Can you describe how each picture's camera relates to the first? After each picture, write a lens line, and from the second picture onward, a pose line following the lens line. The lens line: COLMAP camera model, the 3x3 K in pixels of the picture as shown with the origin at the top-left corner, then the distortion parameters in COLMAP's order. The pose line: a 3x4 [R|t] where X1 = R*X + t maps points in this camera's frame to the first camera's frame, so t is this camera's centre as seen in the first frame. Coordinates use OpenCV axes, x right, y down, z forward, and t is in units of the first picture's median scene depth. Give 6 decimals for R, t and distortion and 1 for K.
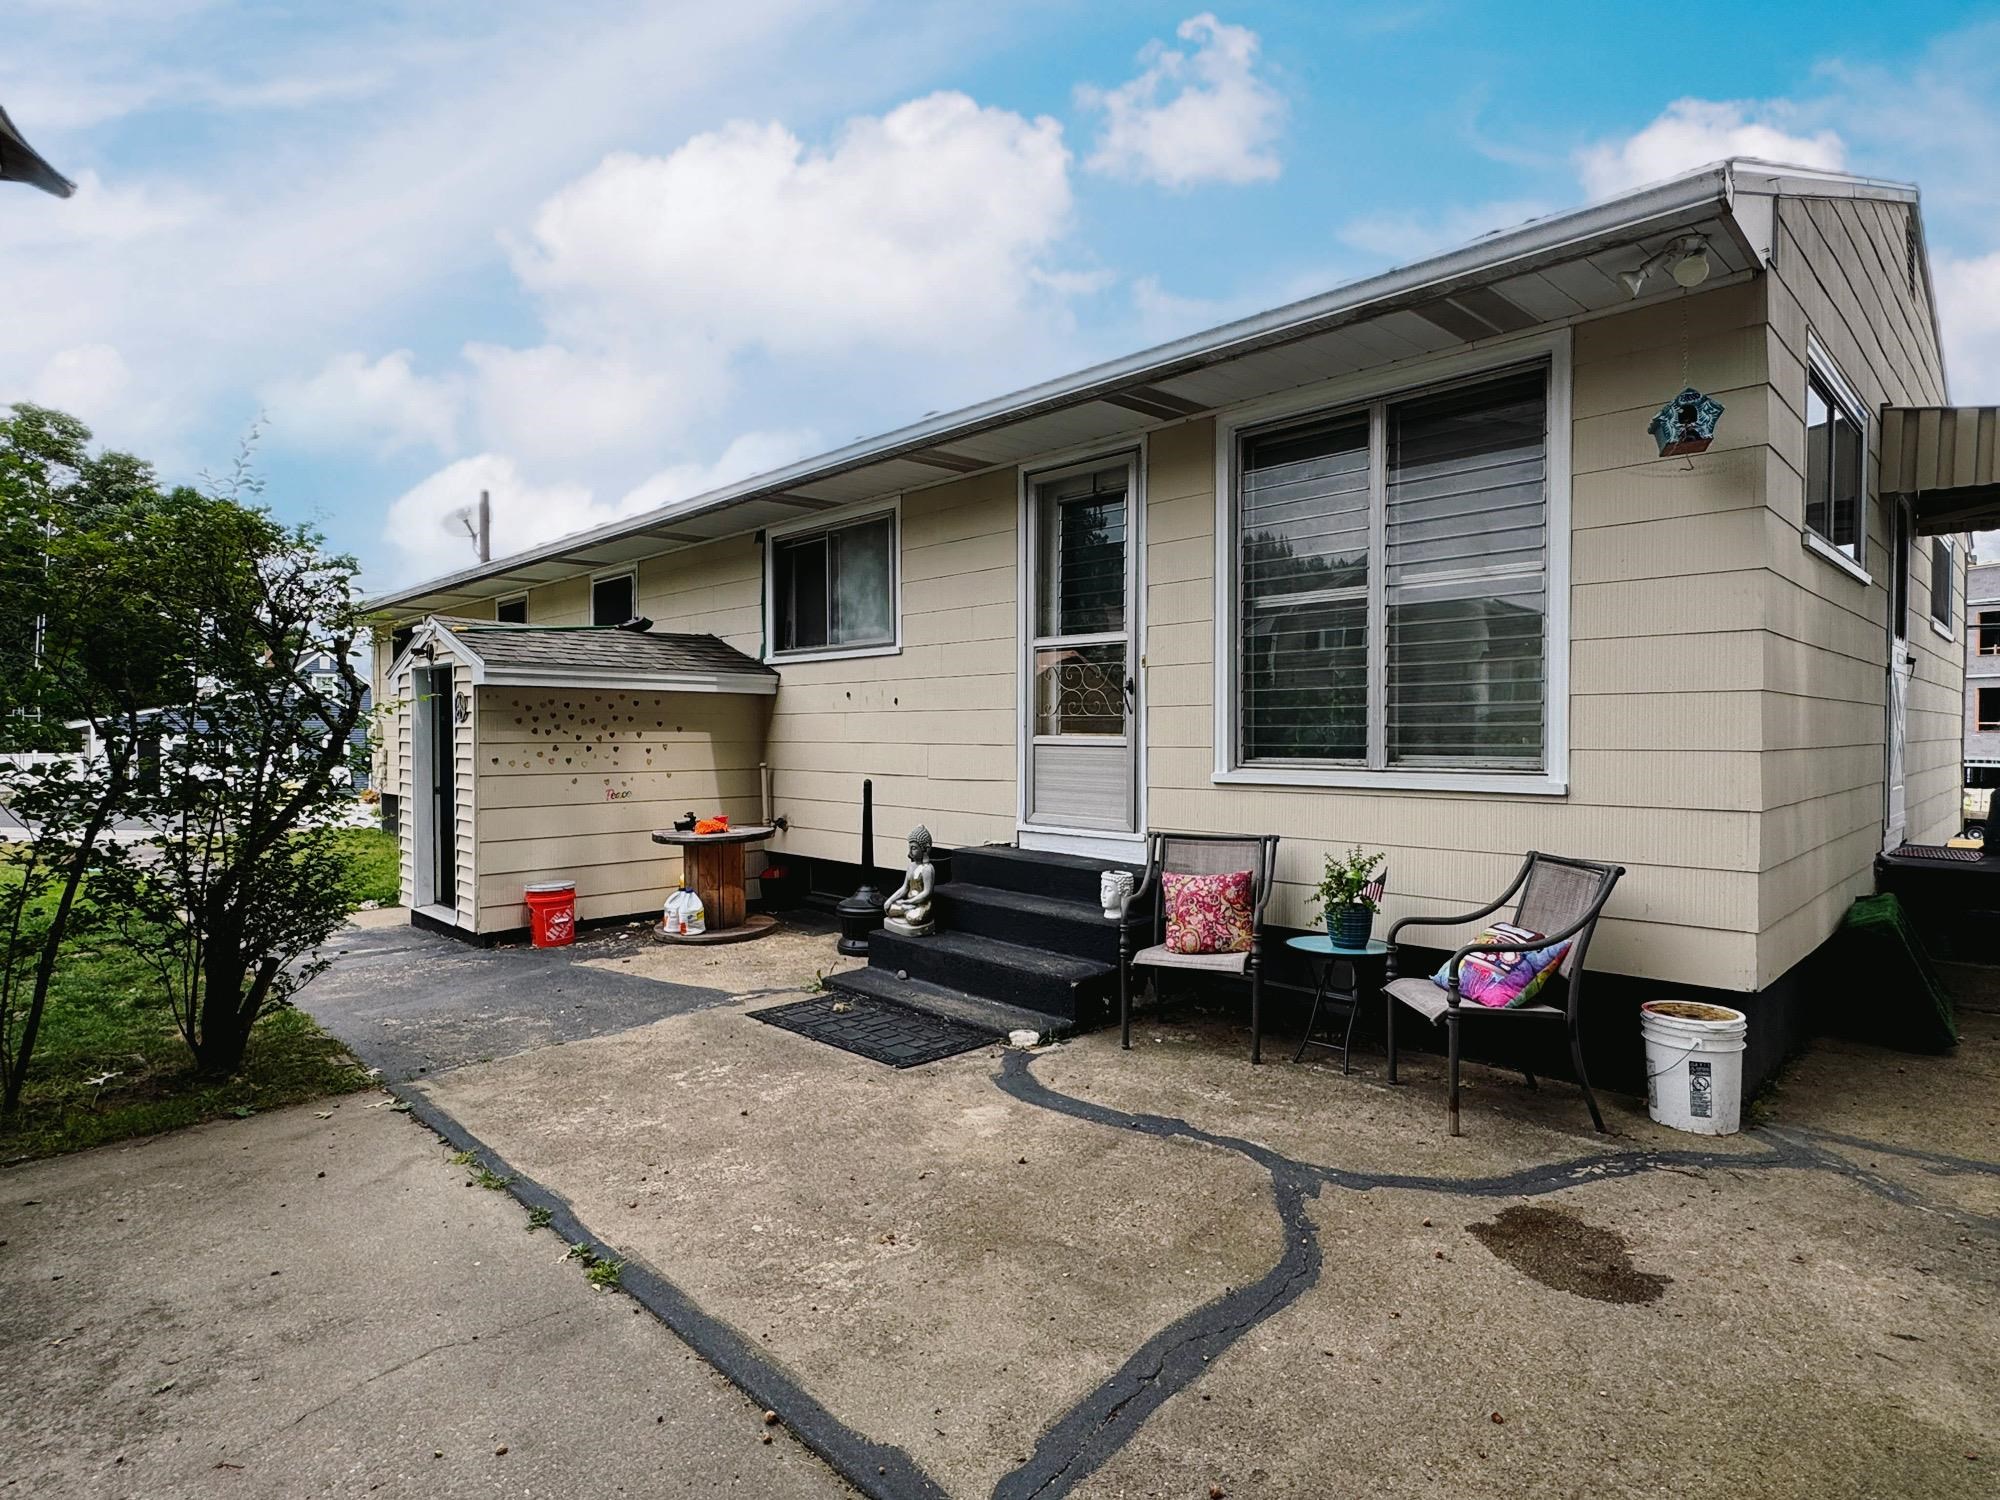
lens RADIAL K [[1005.3, 0, 993.5], [0, 1005.3, 748.4], [0, 0, 1]] dist [-0.000189, 0.000020]
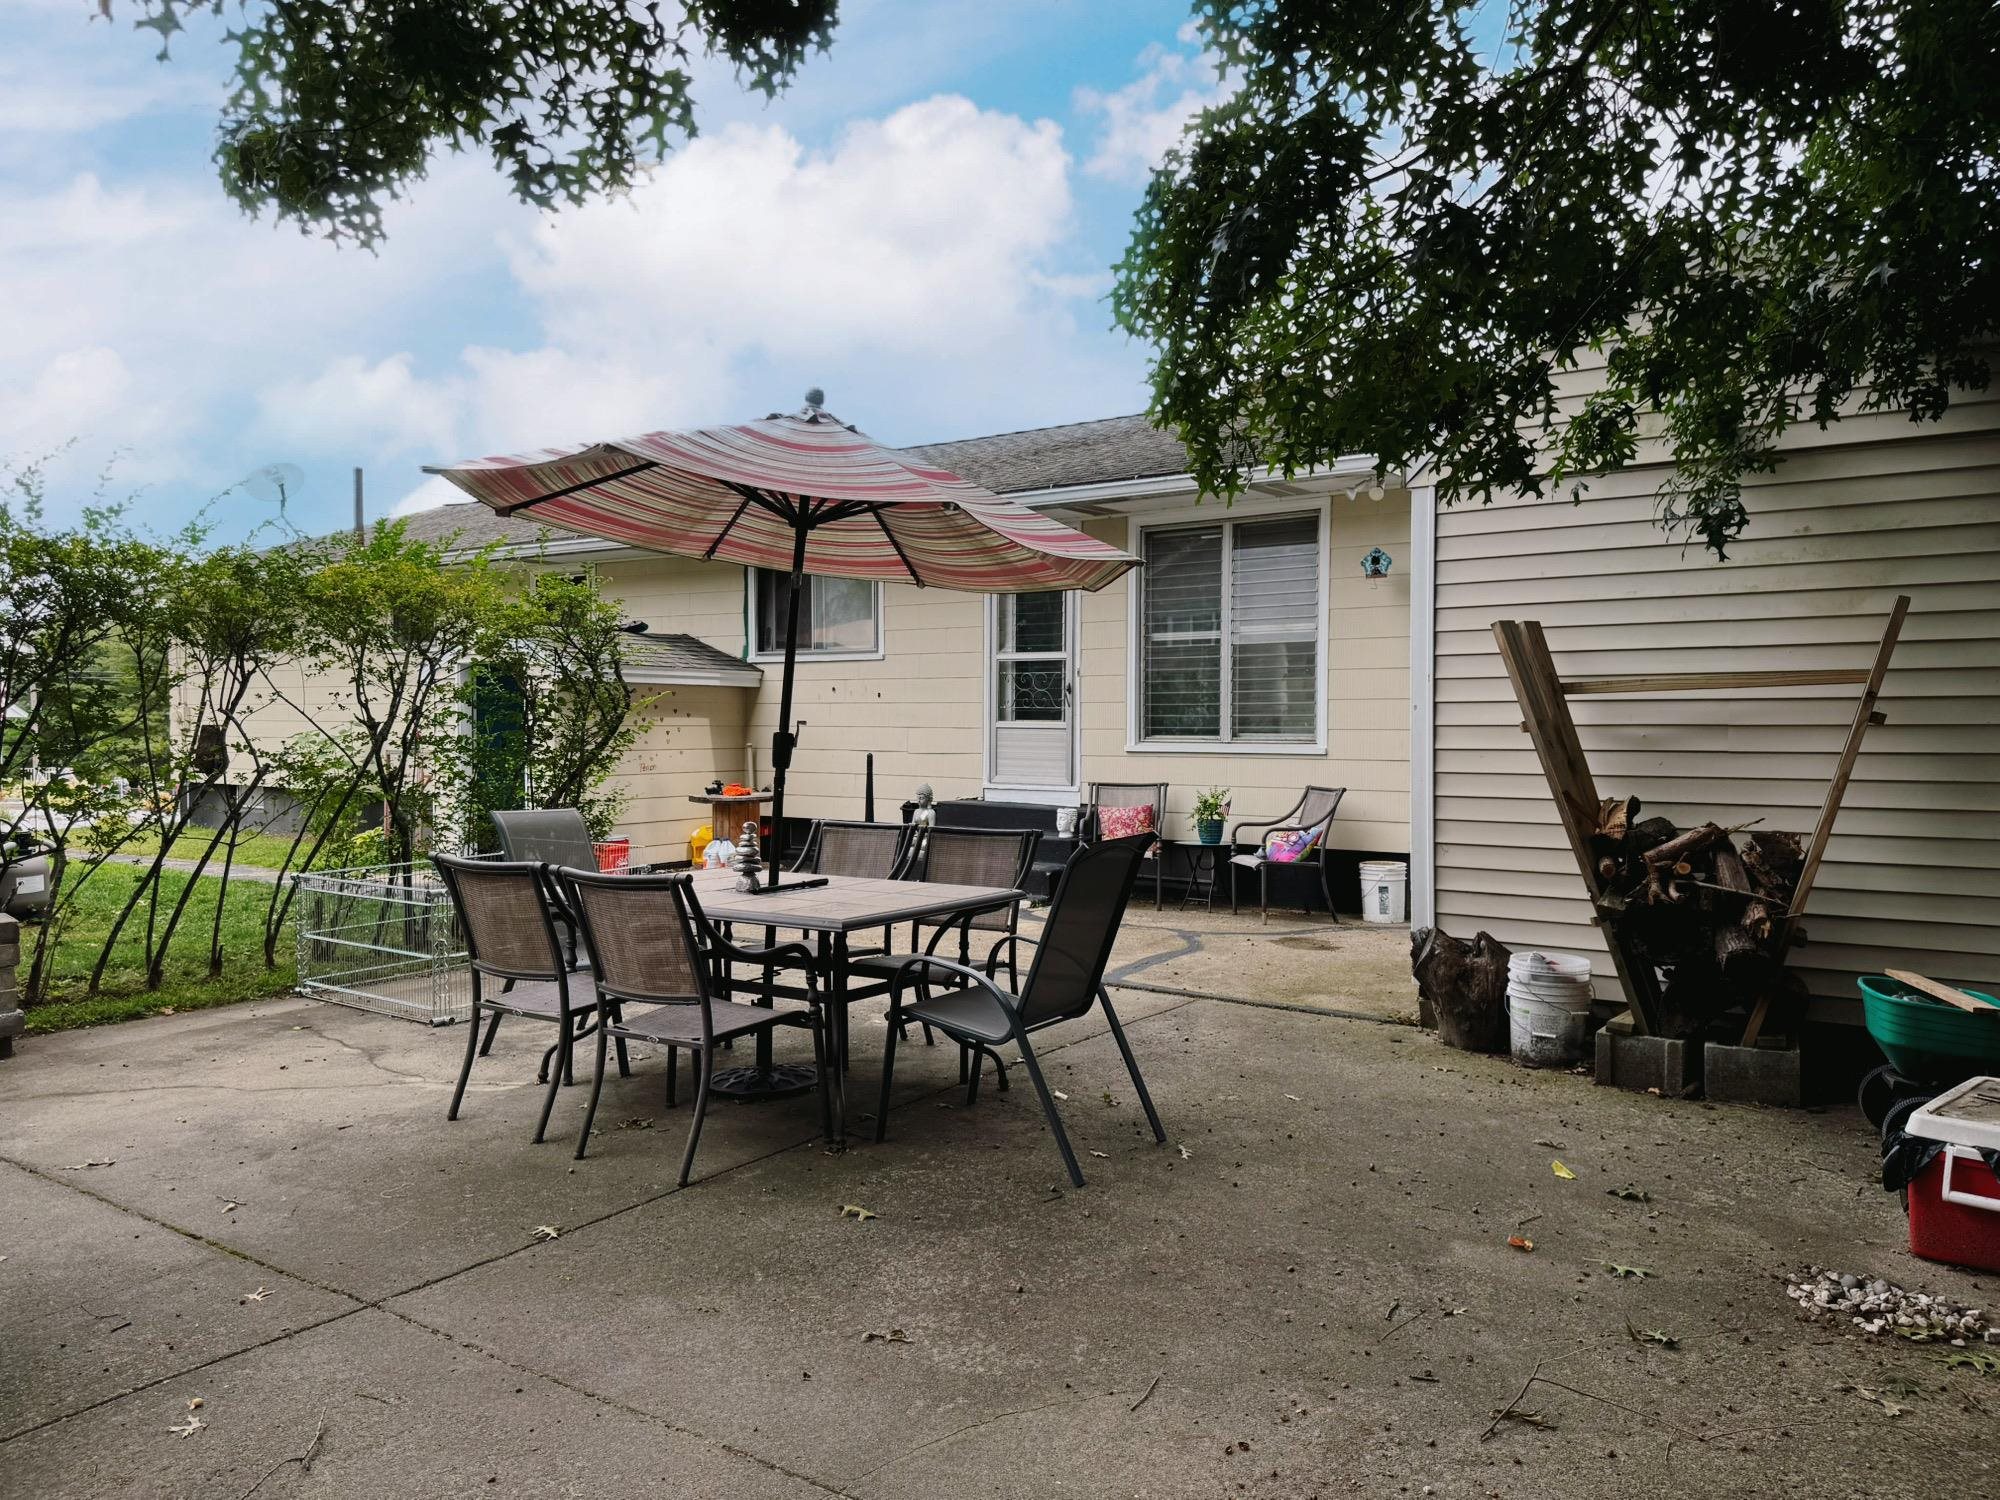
lens RADIAL K [[1134.8, 0, 1000.0], [0, 1134.8, 750.0], [0, 0, 1]] dist [0.104298, 0.000001]
pose [[0.984893, -0.002909, 0.173140, -0.320681], [0.000621, 0.999912, 0.013268, 0.009196], [-0.173163, -0.012960, 0.984808, -0.812691]]
